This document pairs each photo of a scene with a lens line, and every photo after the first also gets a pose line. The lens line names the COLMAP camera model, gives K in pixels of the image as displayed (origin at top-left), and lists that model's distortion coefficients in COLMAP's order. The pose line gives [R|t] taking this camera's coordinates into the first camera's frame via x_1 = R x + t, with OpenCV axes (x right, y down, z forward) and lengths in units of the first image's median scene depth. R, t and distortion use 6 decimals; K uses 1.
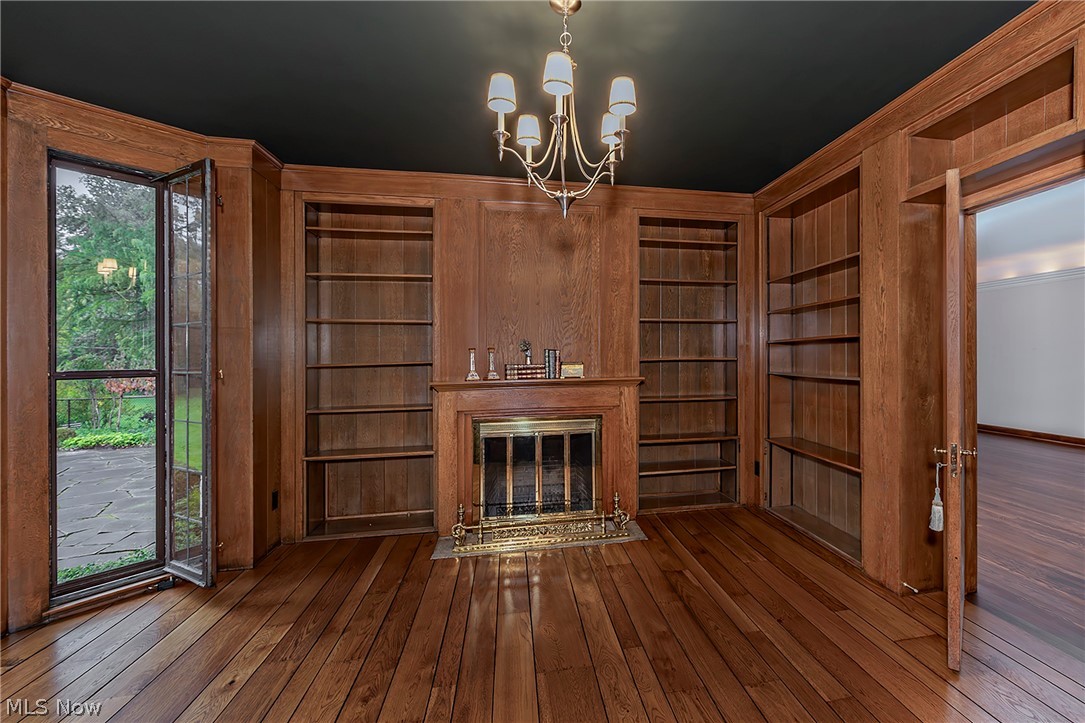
lens RADIAL K [[527.0, 0, 629.8], [0, 527.0, 359.1], [0, 0, 1]] dist [-0.000829, 0.000316]
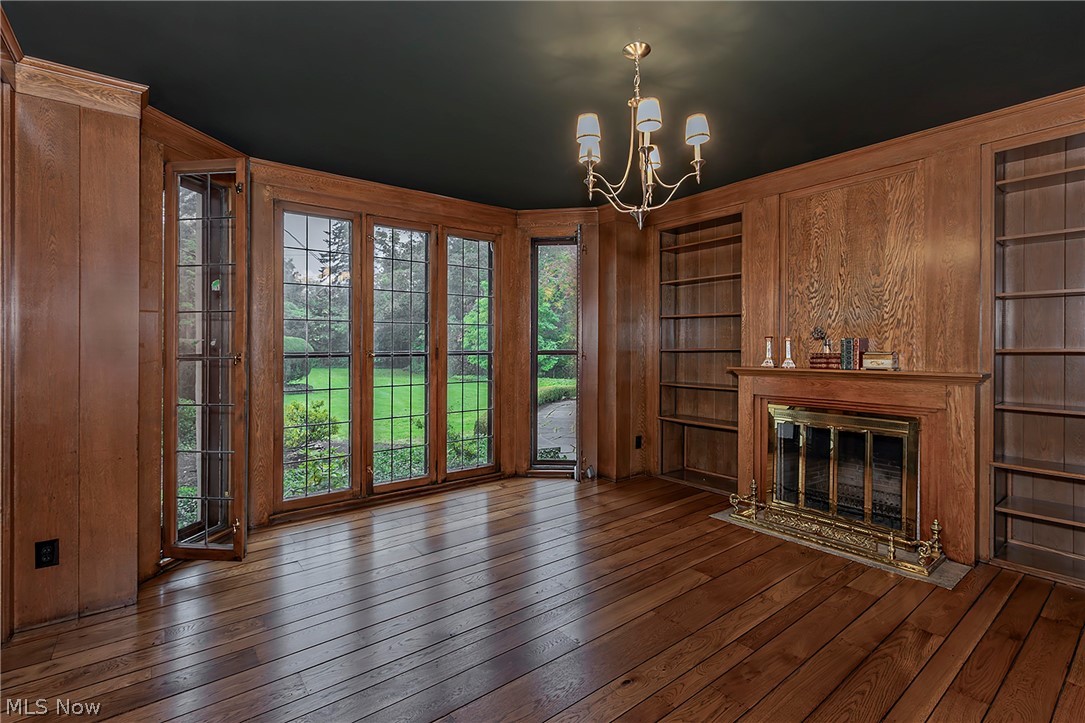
lens RADIAL K [[496.1, 0, 543.2], [0, 496.1, 342.4], [0, 0, 1]] dist [-0.002322, -0.000797]
pose [[0.423942, 0.004187, -0.905680, 0.411150], [-0.011226, 0.999937, -0.000632, -0.003023], [0.905620, 0.010435, 0.423962, 0.165982]]
